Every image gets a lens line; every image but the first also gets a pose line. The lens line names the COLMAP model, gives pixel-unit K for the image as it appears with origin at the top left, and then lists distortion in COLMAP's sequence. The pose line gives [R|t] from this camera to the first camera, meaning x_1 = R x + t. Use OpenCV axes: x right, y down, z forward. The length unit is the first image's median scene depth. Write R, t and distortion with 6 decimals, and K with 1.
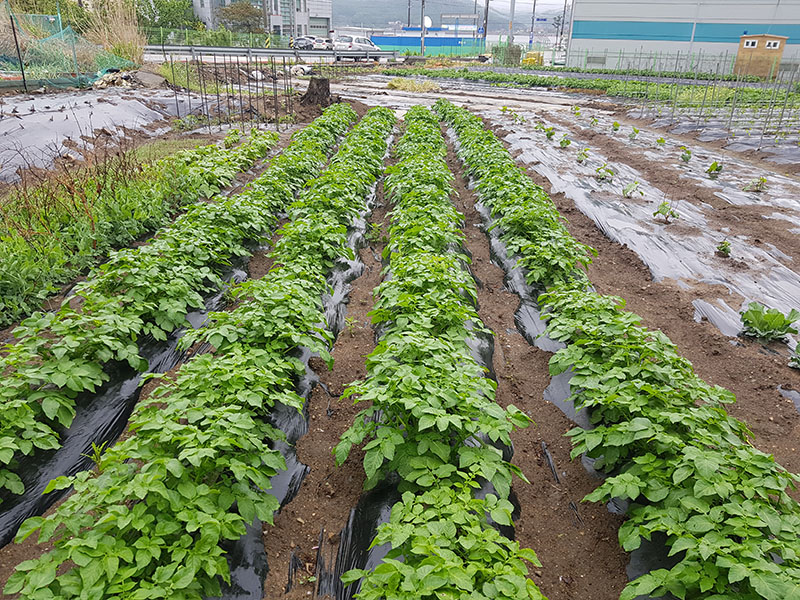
lens RADIAL K [[617.4, 0, 400.0], [0, 617.4, 300.0], [0, 0, 1]] dist [0.069062, -0.109088]
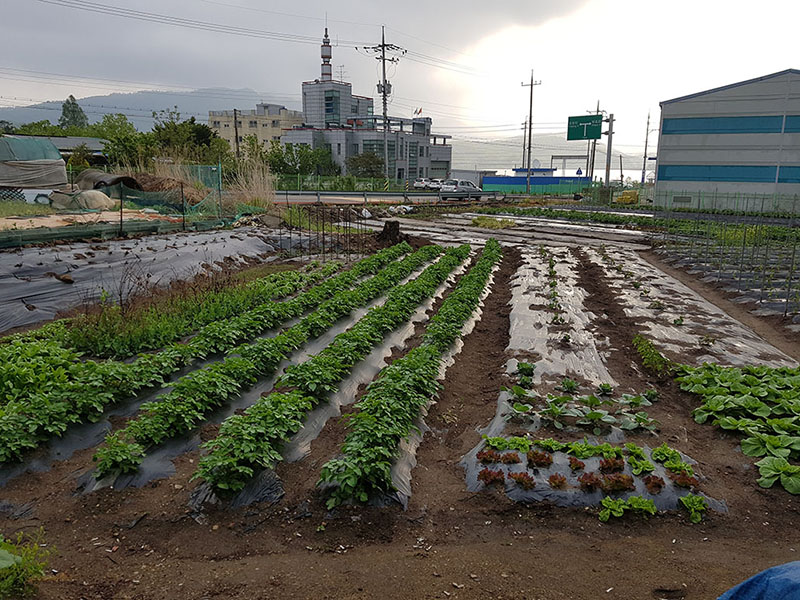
lens RADIAL K [[617.4, 0, 400.0], [0, 617.4, 300.0], [0, 0, 1]] dist [0.069062, -0.109088]
pose [[0.981391, 0.028777, -0.189853, 0.067297], [-0.065843, 0.979197, -0.191934, 0.026639], [0.180380, 0.200863, 0.962869, -0.105356]]
